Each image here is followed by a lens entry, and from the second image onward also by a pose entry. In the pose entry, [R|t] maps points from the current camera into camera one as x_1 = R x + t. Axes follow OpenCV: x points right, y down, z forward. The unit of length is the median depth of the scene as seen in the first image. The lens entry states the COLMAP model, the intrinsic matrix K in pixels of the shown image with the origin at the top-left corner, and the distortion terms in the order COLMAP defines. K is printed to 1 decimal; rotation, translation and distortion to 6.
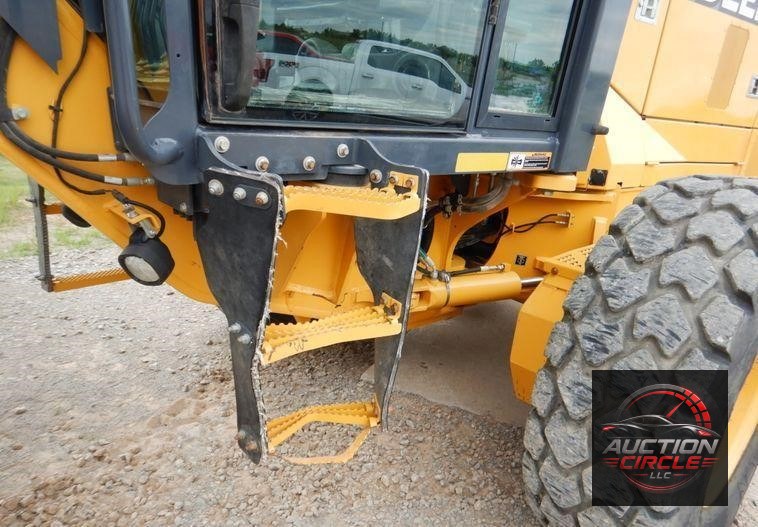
lens RADIAL K [[540.0, 0, 372.1], [0, 540.0, 286.0], [0, 0, 1]] dist [0.008479, 0.002002]
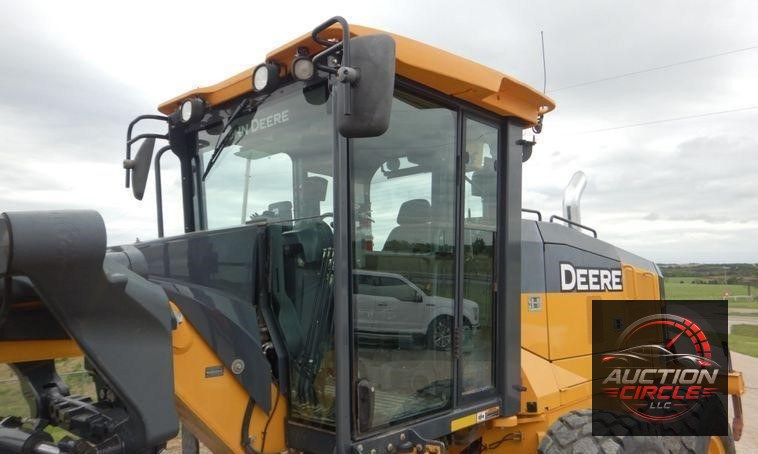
lens RADIAL K [[554.4, 0, 382.6], [0, 554.4, 211.2], [0, 0, 1]] dist [0.025541, 0.001009]
pose [[0.990199, -0.086517, 0.109637, -0.225583], [0.126620, 0.887361, -0.443348, -0.055802], [-0.058931, 0.452886, 0.889619, -1.045336]]
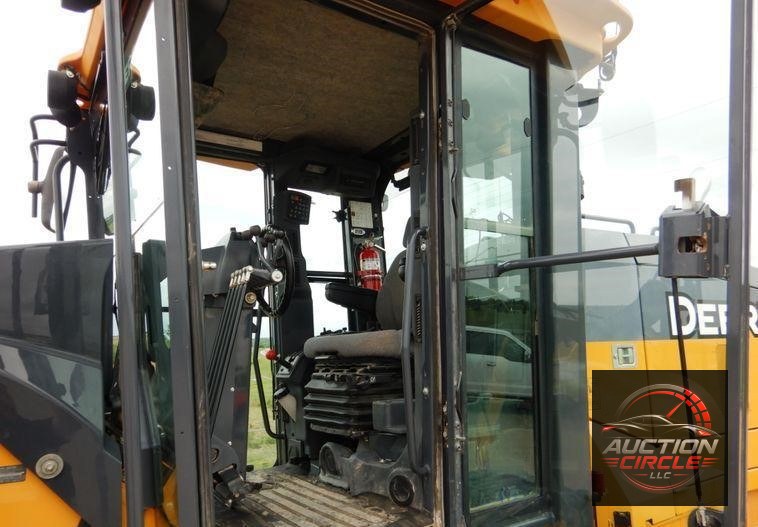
lens RADIAL K [[540.0, 0, 372.1], [0, 540.0, 286.0], [0, 0, 1]] dist [0.008479, 0.002002]
pose [[0.982132, -0.142441, -0.122990, 0.209477], [0.071826, 0.887783, -0.454624, -0.234740], [0.173945, 0.437667, 0.882151, -0.248530]]
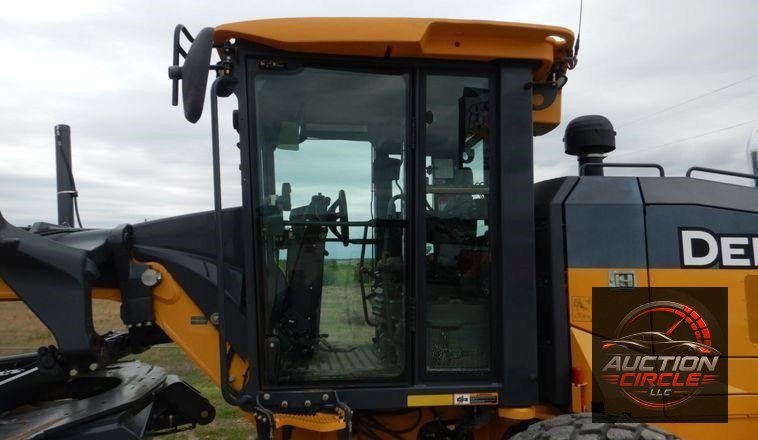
lens RADIAL K [[526.1, 0, 368.7], [0, 526.1, 206.4], [0, 0, 1]] dist [0.006224, 0.000801]
pose [[0.821748, -0.160589, -0.546755, 1.070521], [-0.119881, 0.889282, -0.441369, -0.007793], [0.557098, 0.428239, 0.711514, -0.607321]]
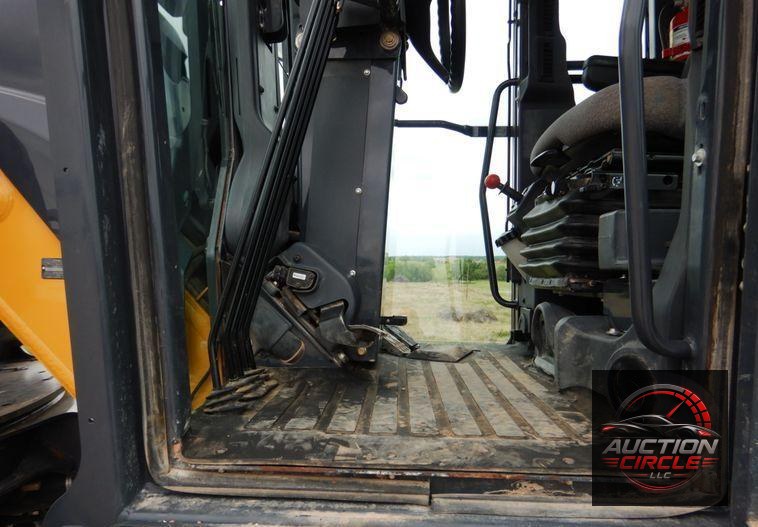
lens RADIAL K [[540.0, 0, 372.1], [0, 540.0, 286.0], [0, 0, 1]] dist [0.008479, 0.002002]
pose [[0.713413, -0.057624, -0.698370, 0.261311], [-0.186663, 0.944977, -0.268656, -0.271357], [0.675425, 0.322022, 0.663403, 0.402015]]
